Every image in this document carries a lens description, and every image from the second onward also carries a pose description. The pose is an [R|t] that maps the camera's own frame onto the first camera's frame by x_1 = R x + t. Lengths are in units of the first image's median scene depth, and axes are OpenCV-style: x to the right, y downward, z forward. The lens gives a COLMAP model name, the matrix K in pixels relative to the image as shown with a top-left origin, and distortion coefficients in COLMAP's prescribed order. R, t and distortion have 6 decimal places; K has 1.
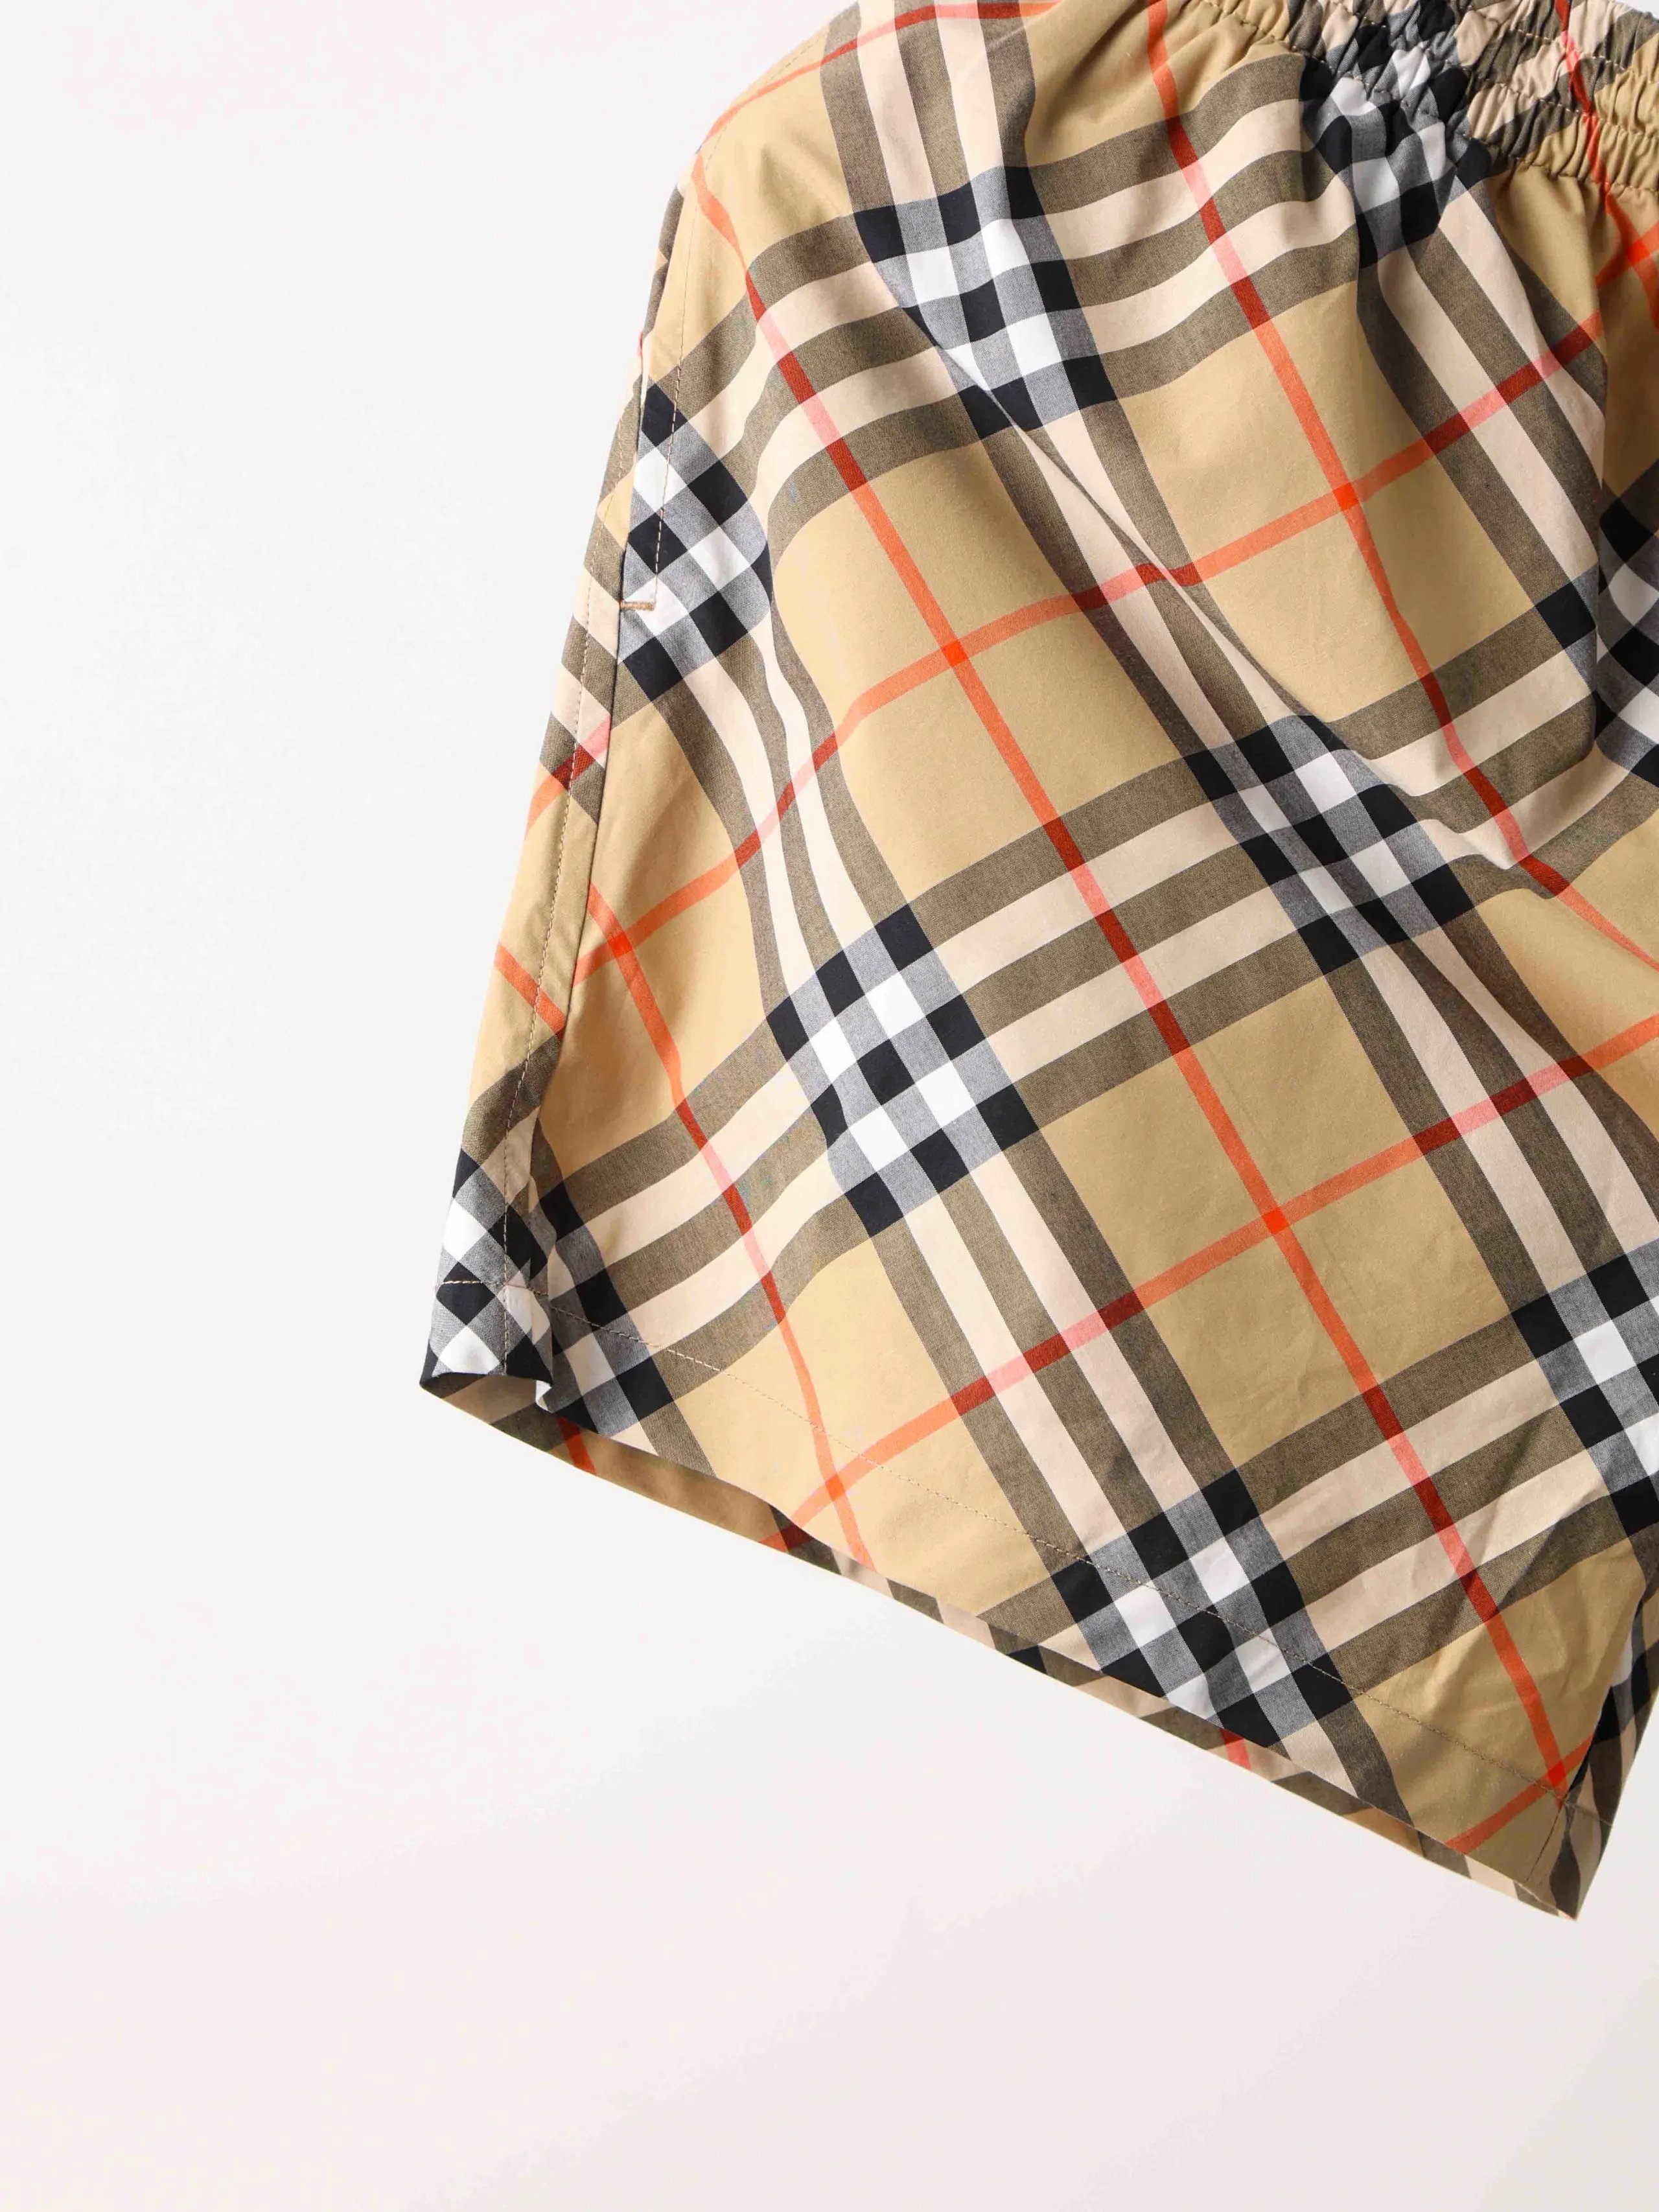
lens RADIAL K [[6430.1, 0, 822.5], [0, 6430.1, 1099.0], [0, 0, 1]] dist [0.491962, -0.566519]
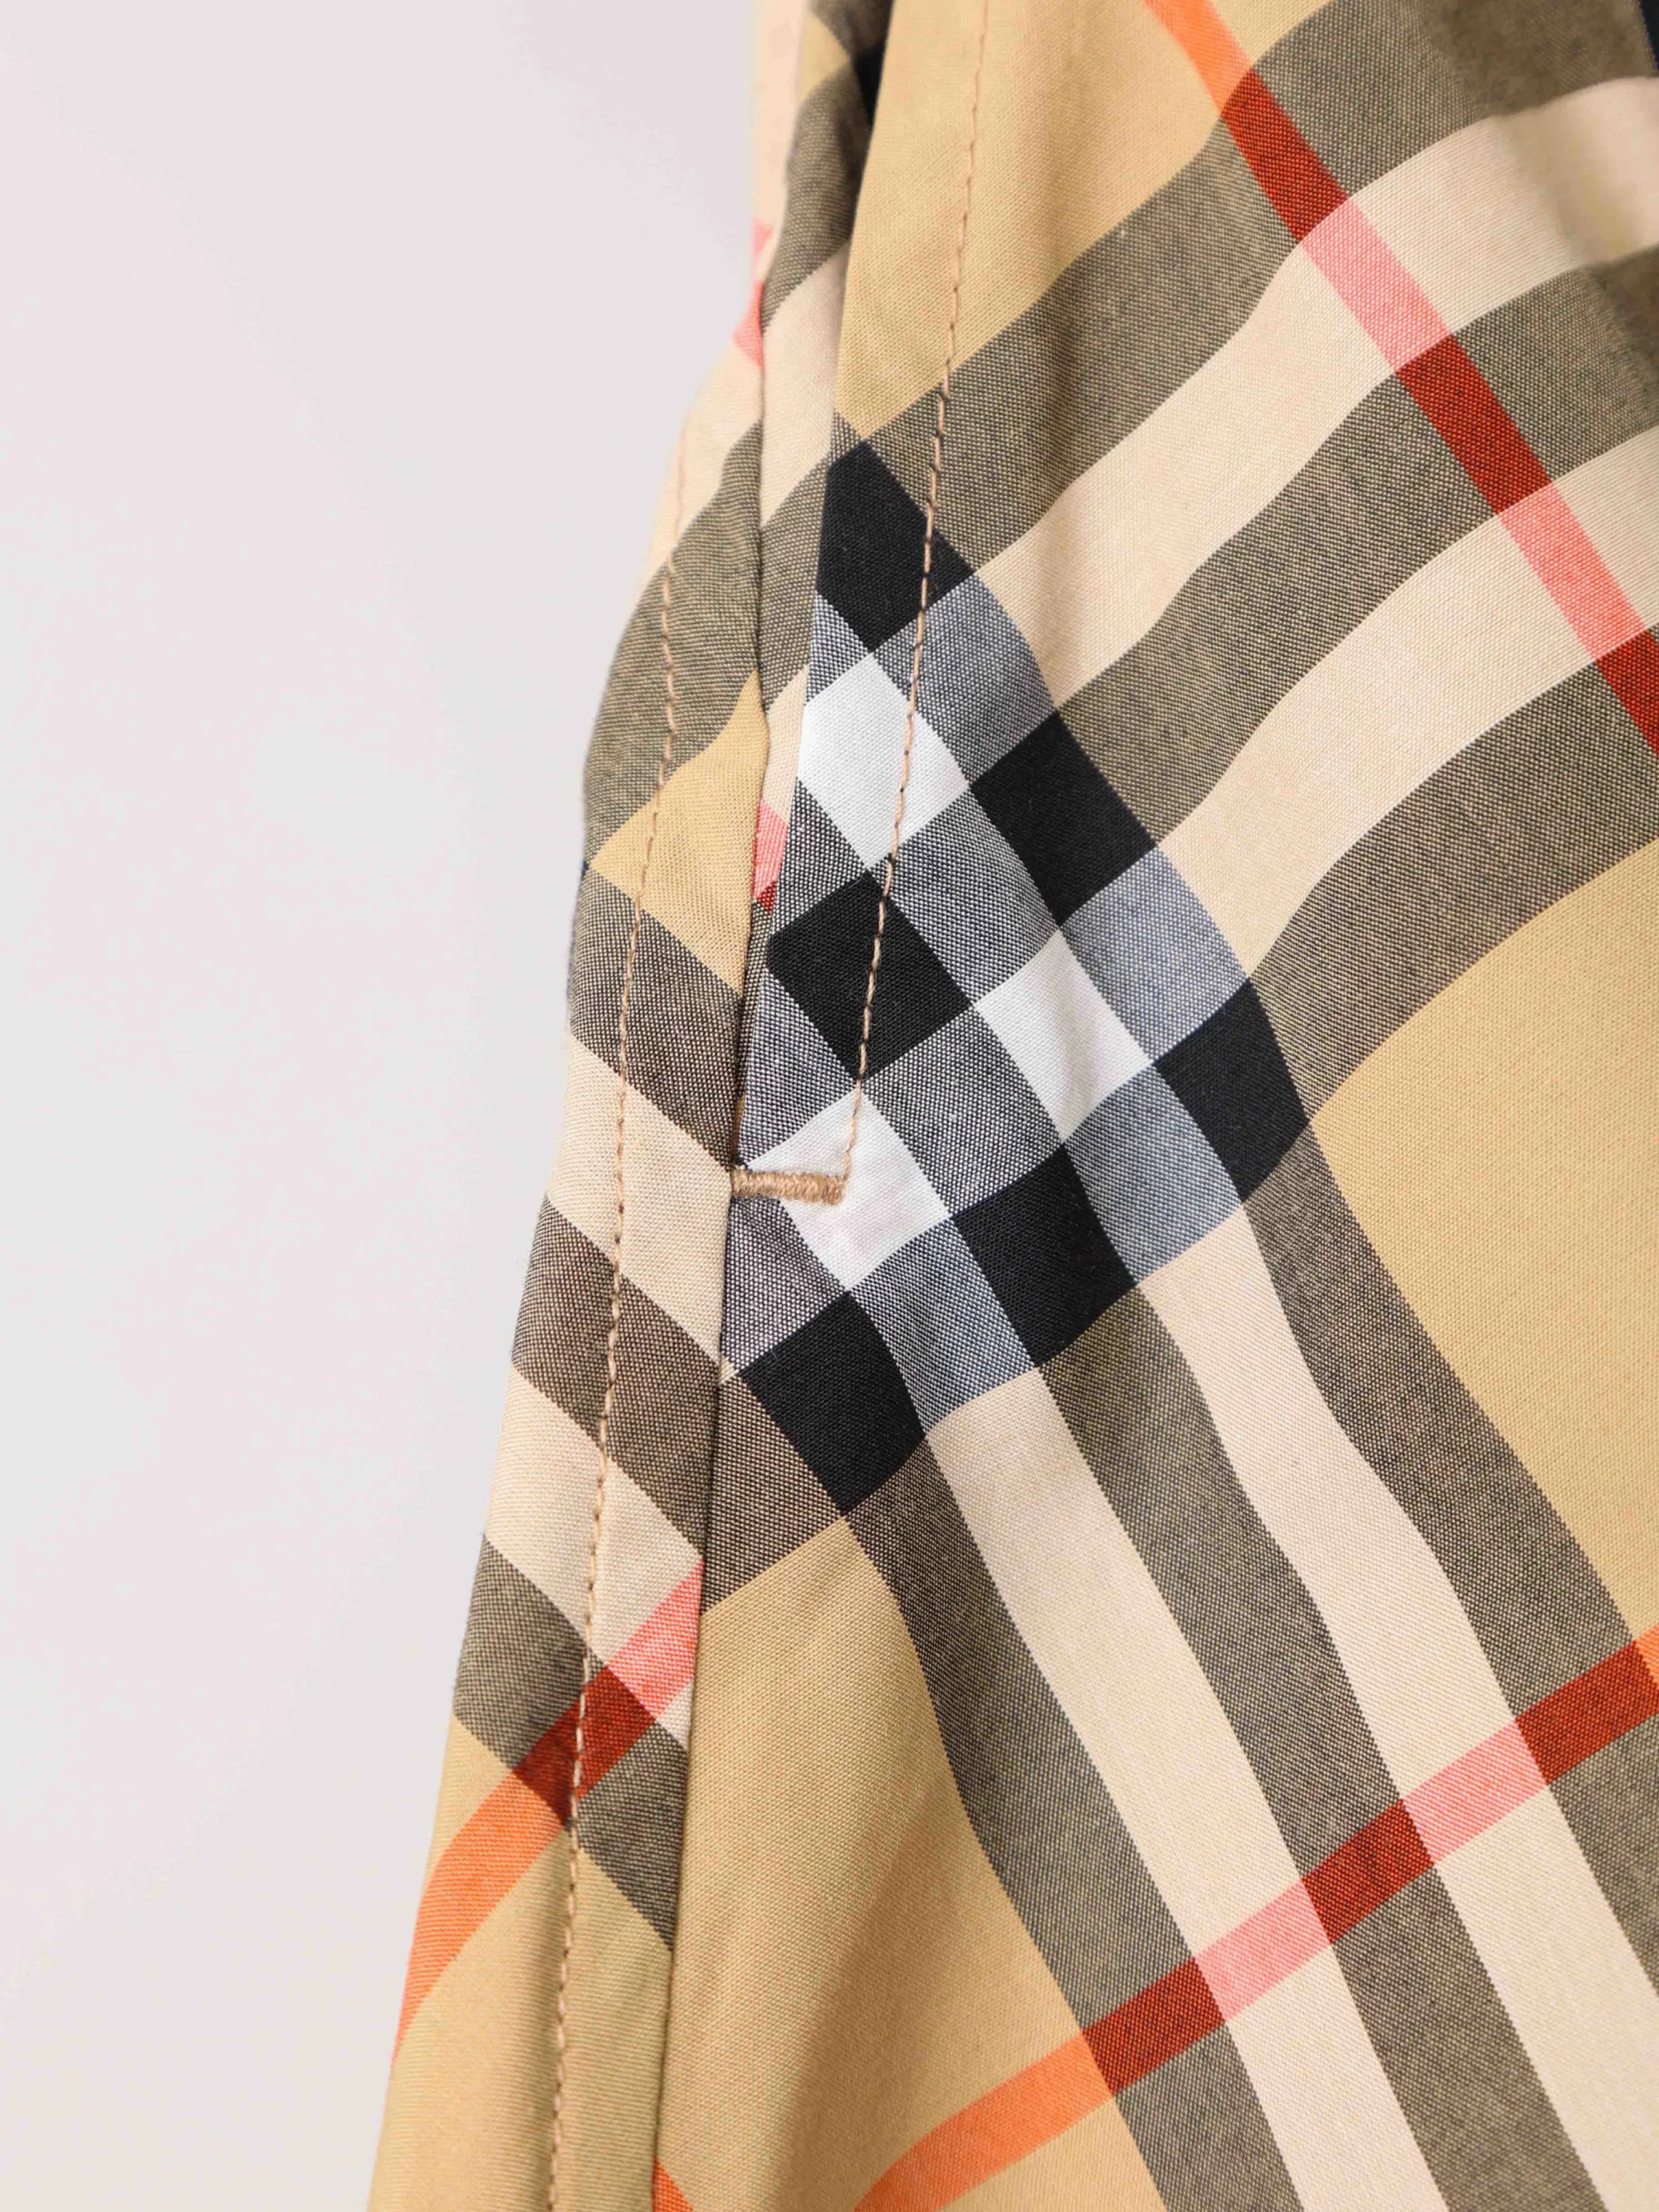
lens RADIAL K [[6125.2, 0, 829.6], [0, 6125.2, 1104.8], [0, 0, 1]] dist [0.362690, -0.922902]
pose [[0.917228, 0.036856, 0.396653, -0.138982], [0.003131, 0.995013, -0.099694, -0.053279], [-0.398349, 0.092684, 0.912539, 0.757804]]
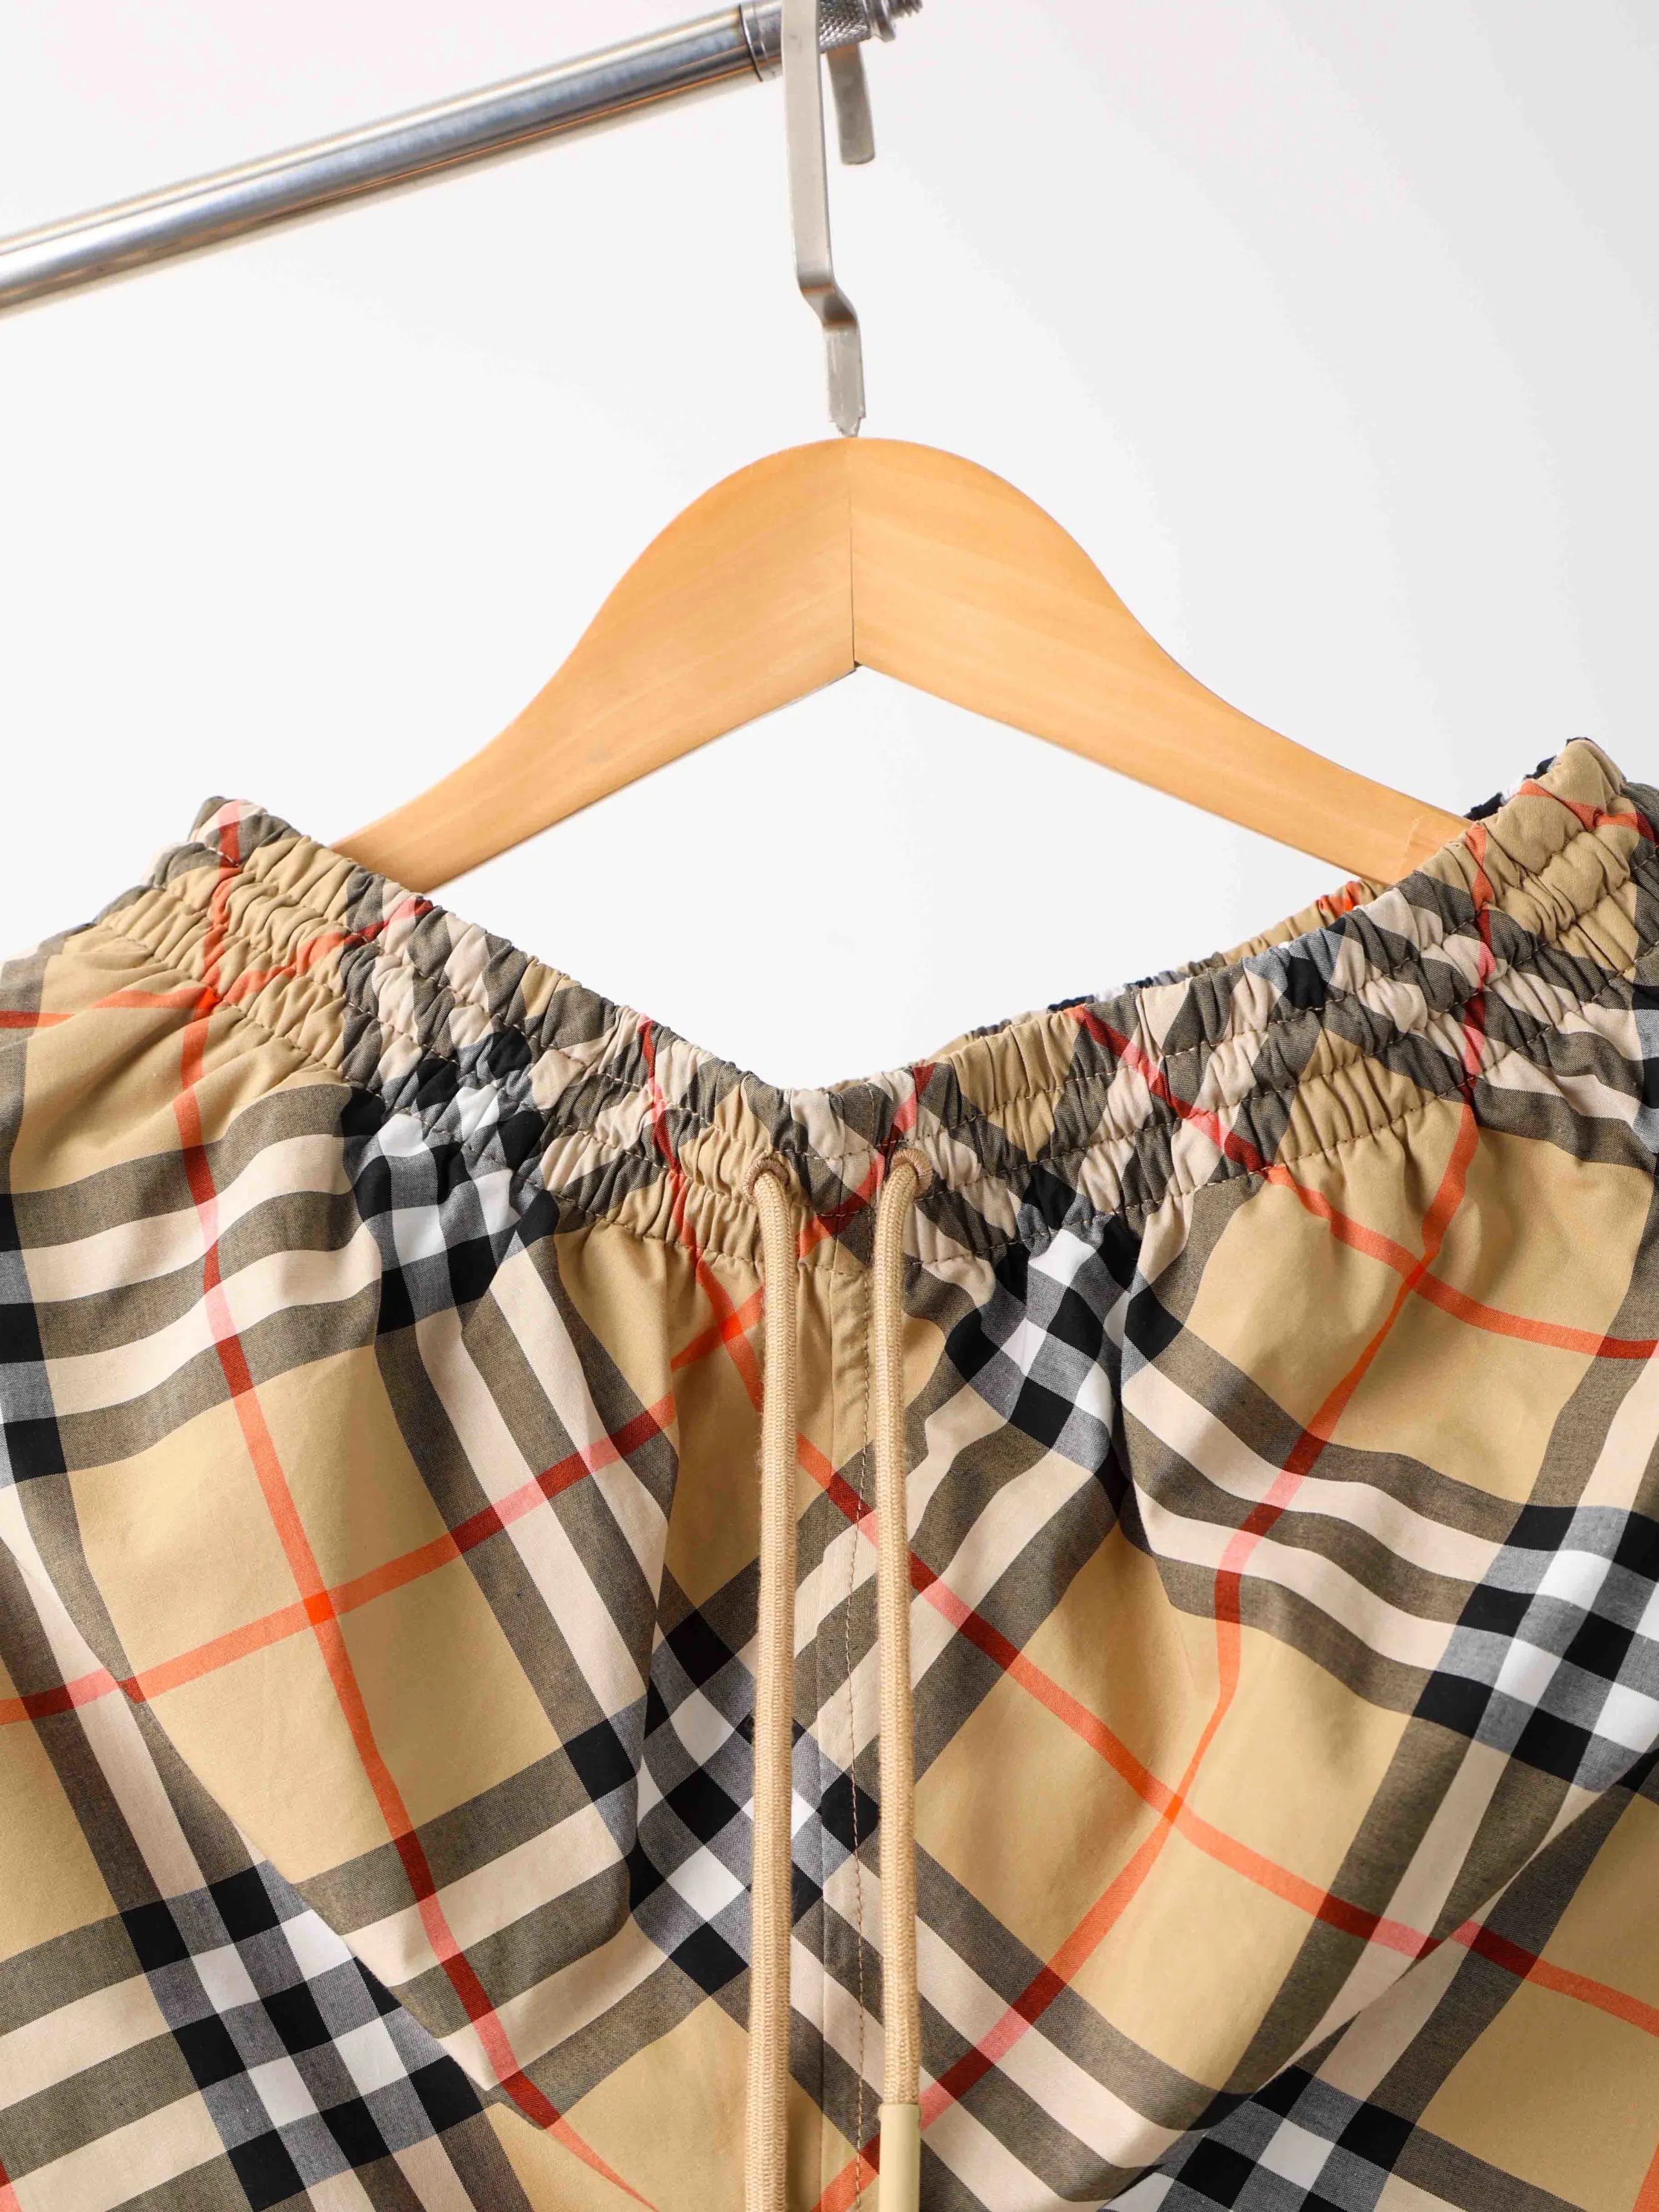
lens RADIAL K [[3197.3, 0, 839.2], [0, 3197.3, 1100.6], [0, 0, 1]] dist [0.009221, 0.150735]
pose [[0.998362, 0.044968, -0.035362, 0.155064], [-0.050190, 0.985142, -0.164243, -0.091409], [0.027451, 0.165749, 0.985786, 0.582238]]
